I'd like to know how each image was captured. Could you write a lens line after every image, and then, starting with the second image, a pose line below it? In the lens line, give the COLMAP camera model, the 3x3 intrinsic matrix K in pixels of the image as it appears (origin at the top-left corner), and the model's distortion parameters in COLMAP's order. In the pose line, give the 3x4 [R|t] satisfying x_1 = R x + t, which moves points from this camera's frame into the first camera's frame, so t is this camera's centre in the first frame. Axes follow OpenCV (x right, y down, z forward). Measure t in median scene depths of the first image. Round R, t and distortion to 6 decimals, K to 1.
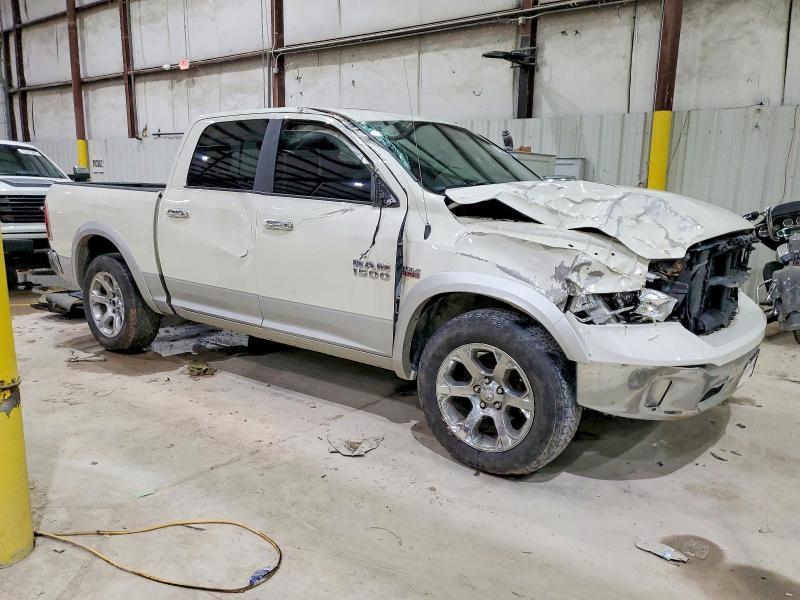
lens RADIAL K [[605.3, 0, 400.0], [0, 605.3, 300.0], [0, 0, 1]] dist [0.002976, -0.004994]
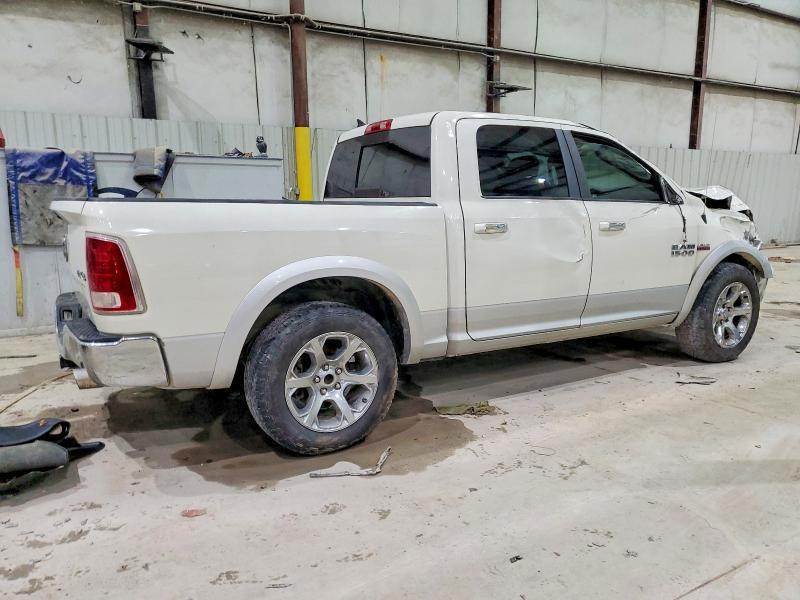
lens RADIAL K [[618.4, 0, 400.0], [0, 618.4, 300.0], [0, 0, 1]] dist [0.001279, 0.003893]
pose [[0.394756, -0.166068, 0.903653, -1.162966], [0.182329, 0.978128, 0.100105, -0.144590], [-0.900513, 0.125245, 0.416401, 0.734753]]
